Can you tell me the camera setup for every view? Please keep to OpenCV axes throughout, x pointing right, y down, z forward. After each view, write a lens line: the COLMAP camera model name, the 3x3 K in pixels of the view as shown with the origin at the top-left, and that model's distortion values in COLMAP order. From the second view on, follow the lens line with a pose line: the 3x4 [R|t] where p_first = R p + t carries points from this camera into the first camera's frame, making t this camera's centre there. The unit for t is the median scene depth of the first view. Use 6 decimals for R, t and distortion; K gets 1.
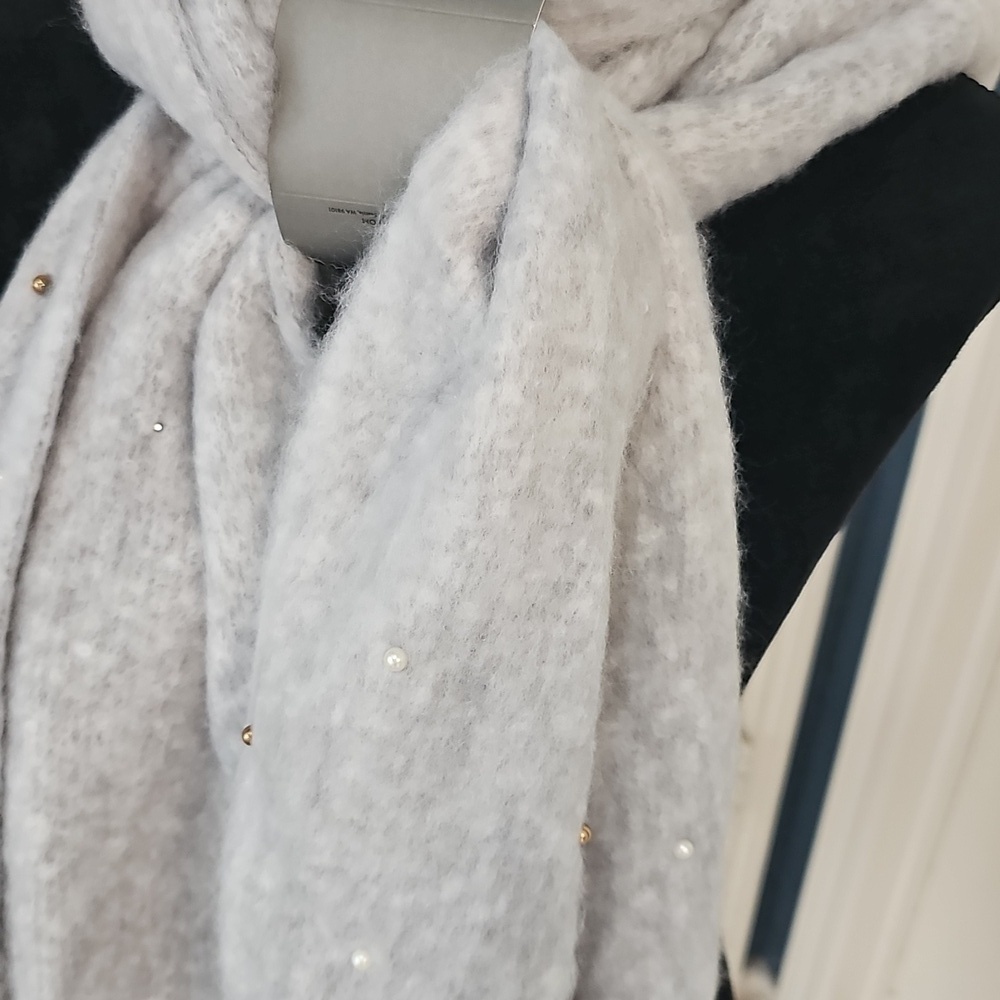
lens RADIAL K [[1396.4, 0, 500.0], [0, 1396.4, 500.0], [0, 0, 1]] dist [0.216735, -0.703286]
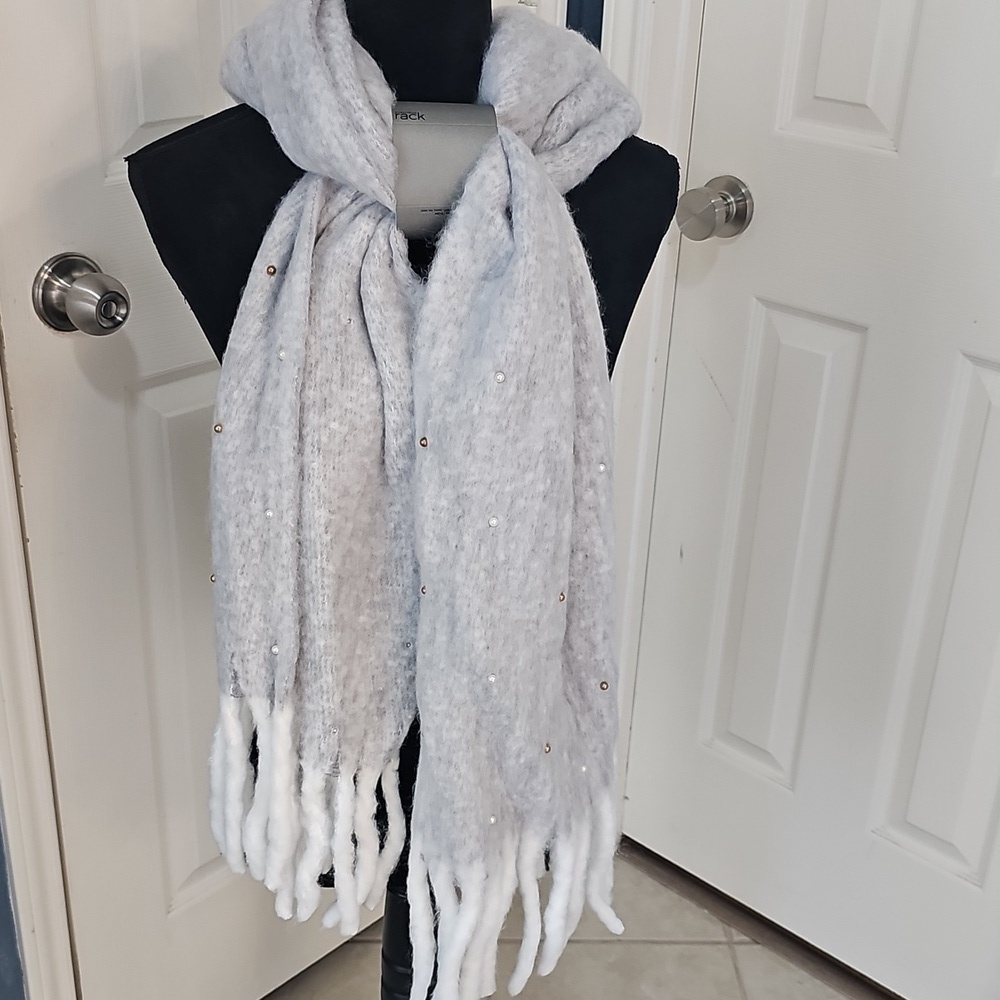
lens RADIAL K [[1396.4, 0, 500.0], [0, 1396.4, 500.0], [0, 0, 1]] dist [0.216735, -0.703286]
pose [[0.934952, -0.178901, 0.306365, -0.808549], [0.207159, 0.976336, -0.062071, 0.444225], [-0.288011, 0.121500, 0.949888, -1.233901]]
